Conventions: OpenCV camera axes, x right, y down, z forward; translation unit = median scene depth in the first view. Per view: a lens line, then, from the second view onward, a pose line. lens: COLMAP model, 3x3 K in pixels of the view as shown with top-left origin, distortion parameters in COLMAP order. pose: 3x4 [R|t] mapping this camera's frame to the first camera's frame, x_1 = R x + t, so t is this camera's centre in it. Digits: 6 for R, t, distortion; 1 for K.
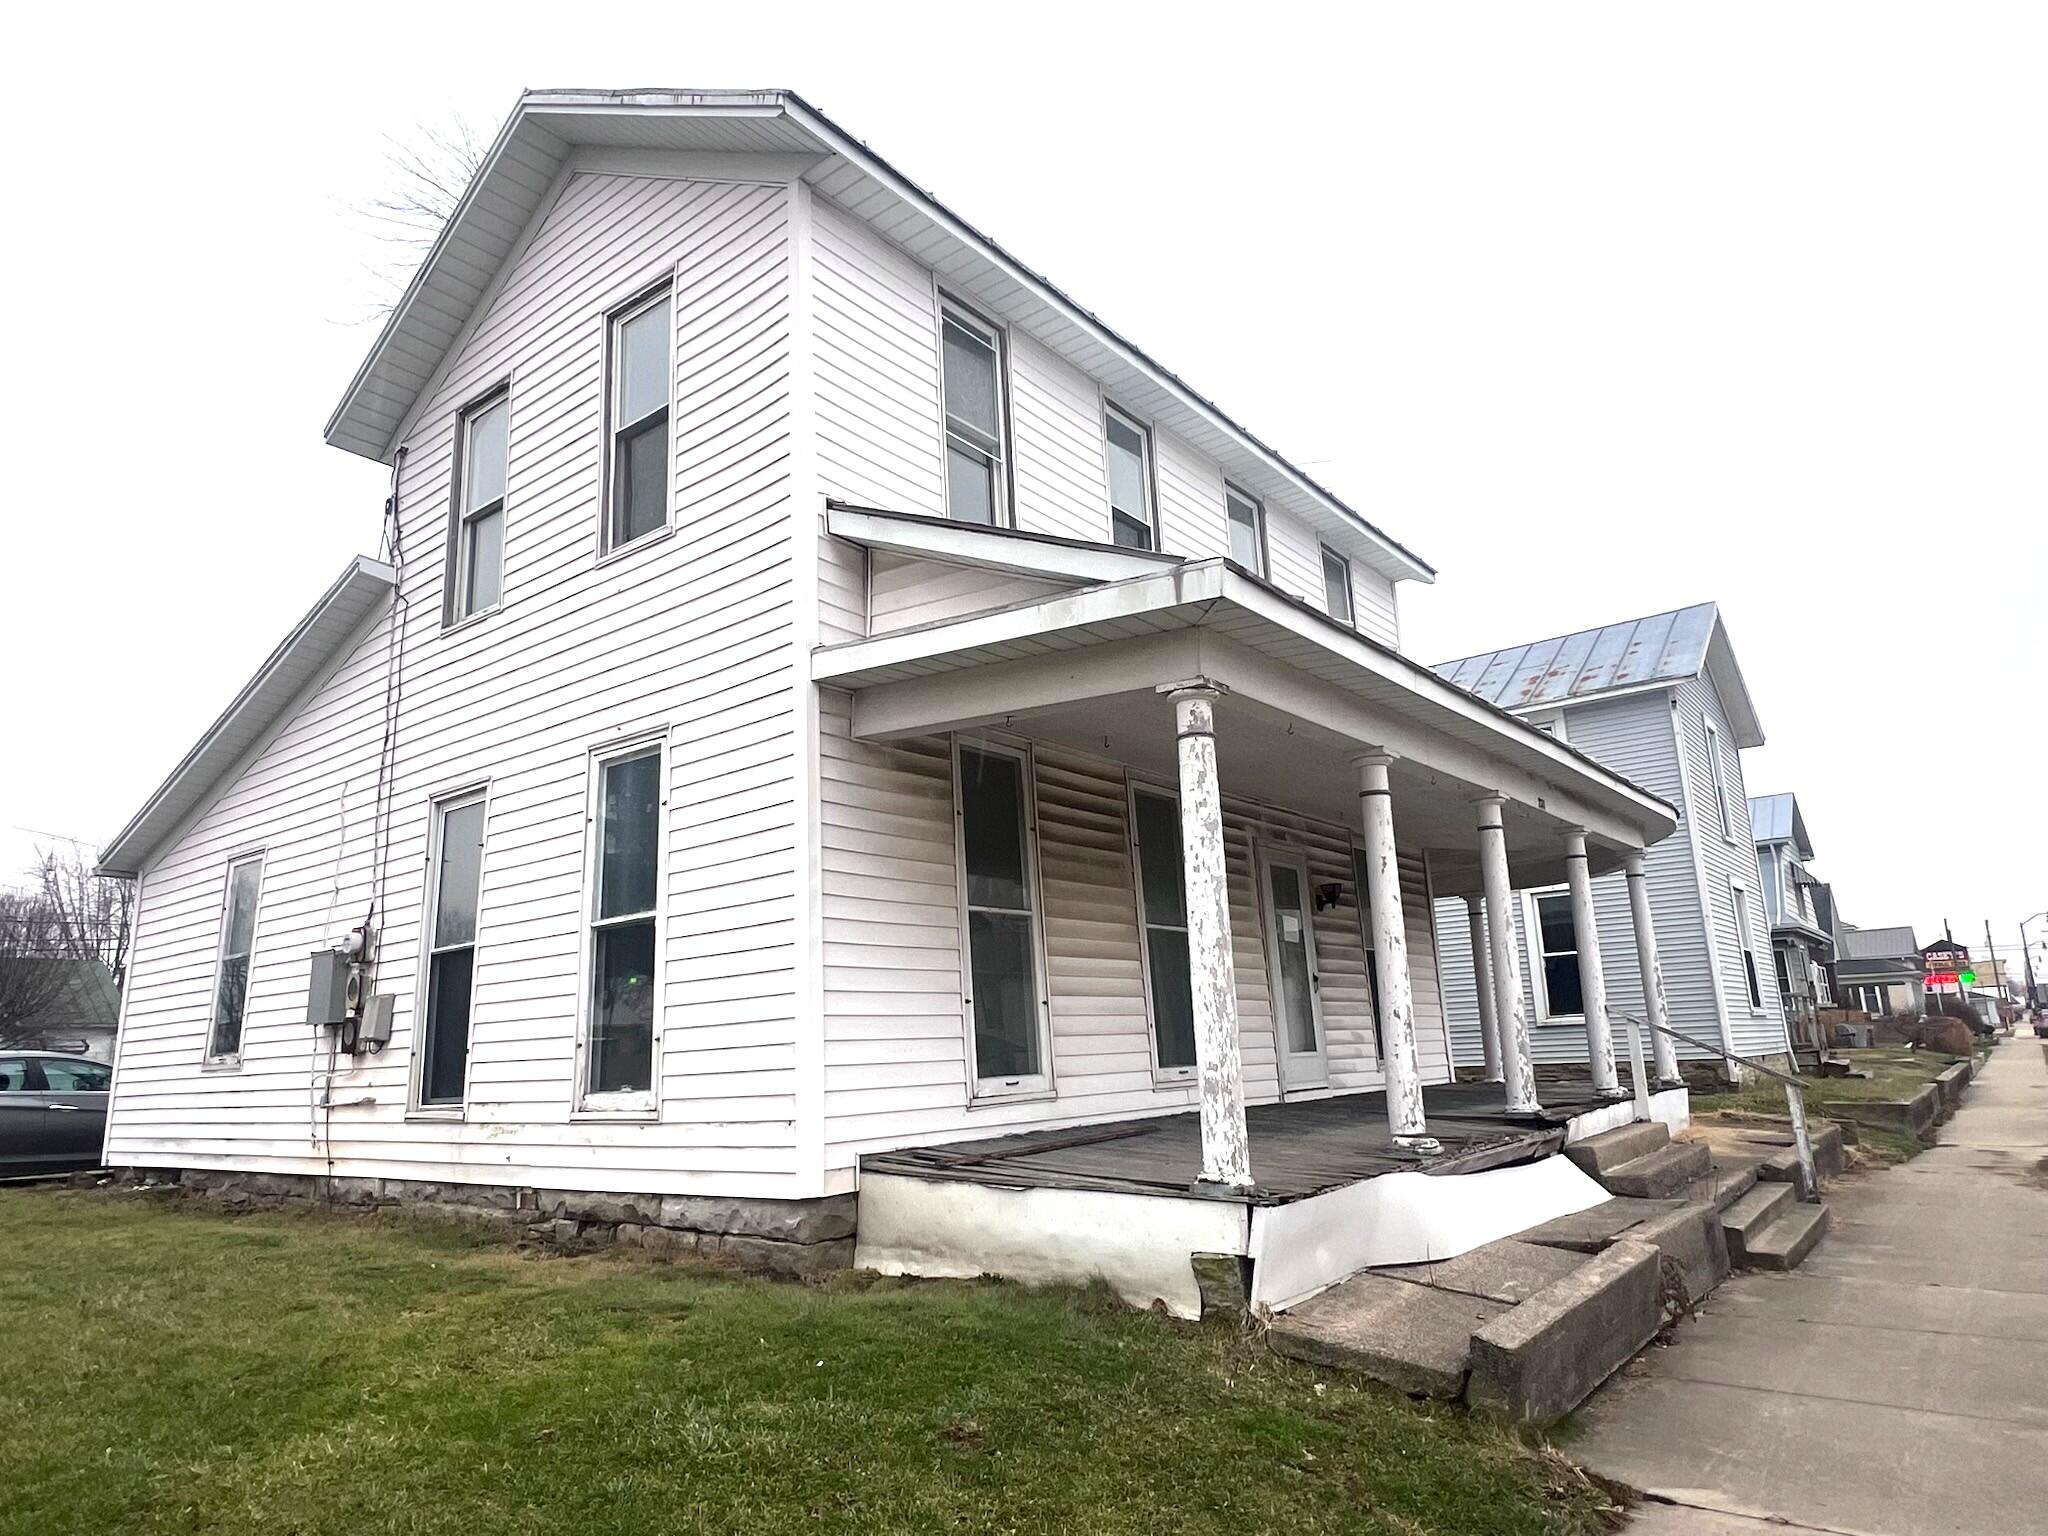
lens RADIAL K [[1238.6, 0, 1024.0], [0, 1238.6, 768.0], [0, 0, 1]] dist [0.001133, -0.000254]
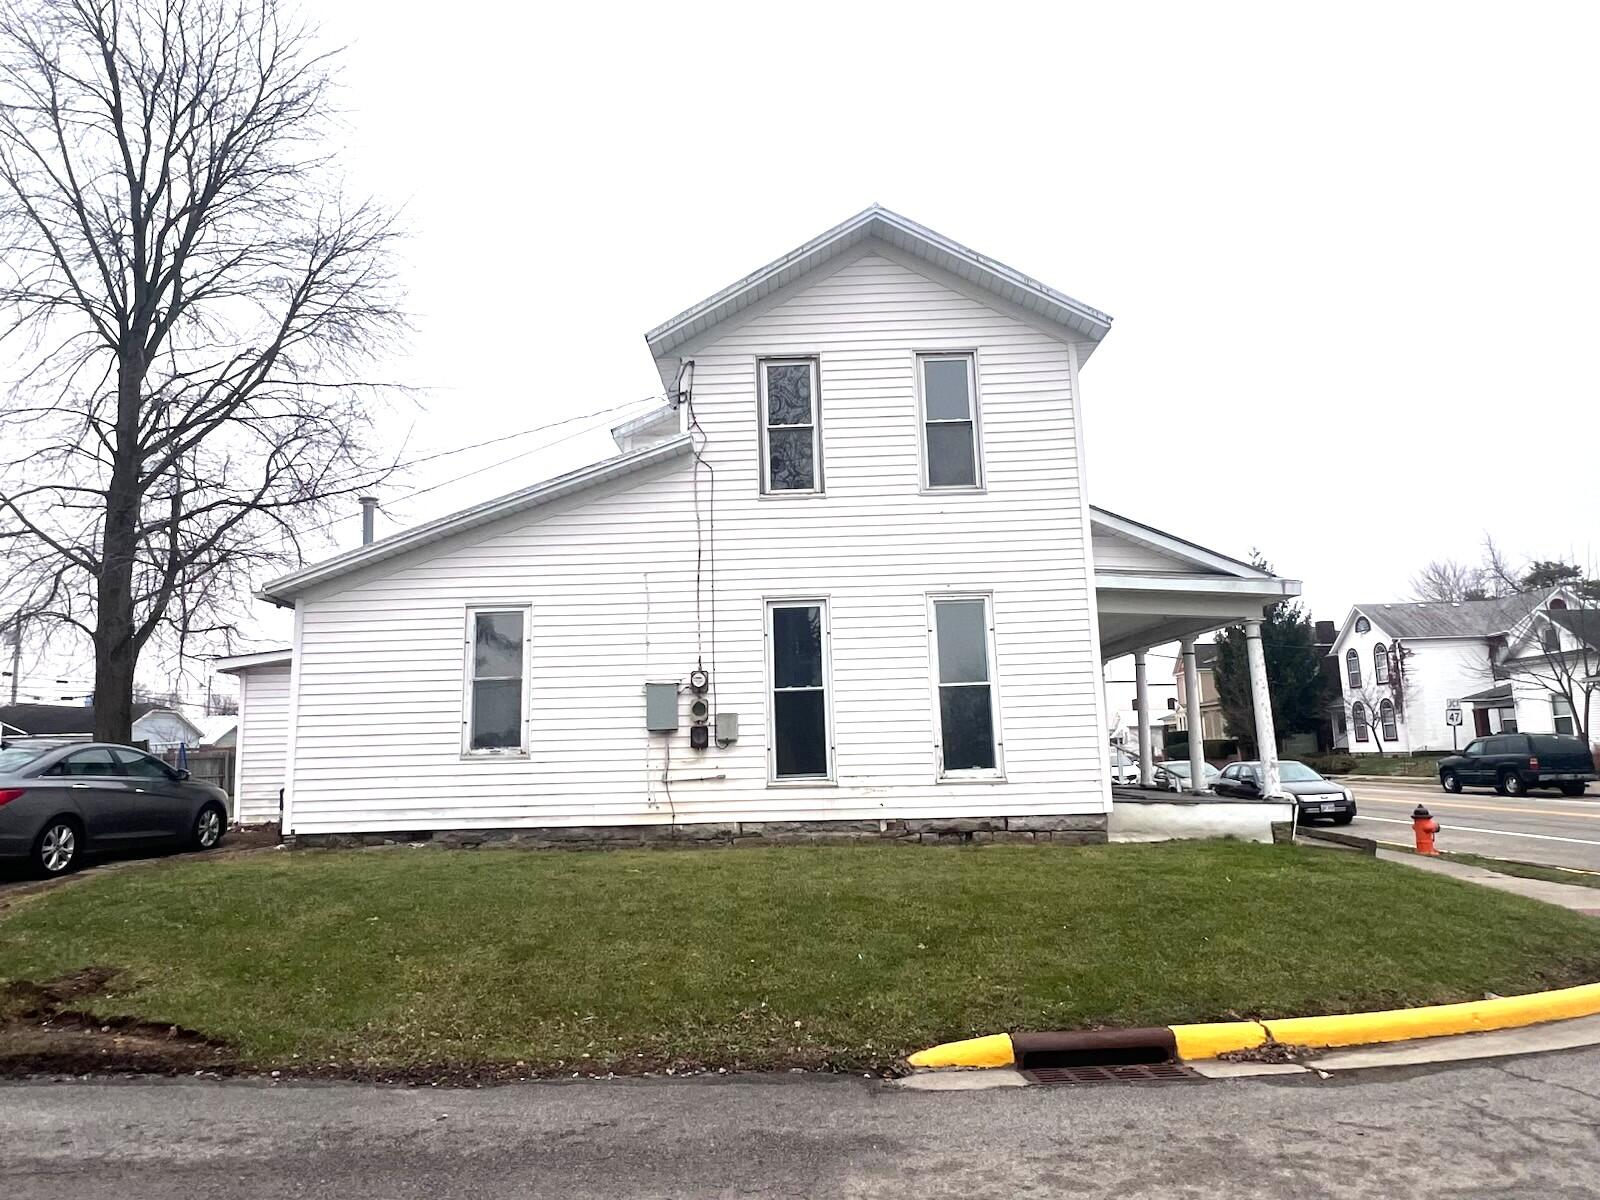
lens RADIAL K [[967.7, 0, 800.0], [0, 967.7, 600.0], [0, 0, 1]] dist [0.001604, 0.000392]
pose [[0.802911, 0.118552, 0.584191, -1.436596], [-0.141440, 0.989926, -0.006494, 0.034617], [-0.579076, -0.077414, 0.811590, -0.101318]]
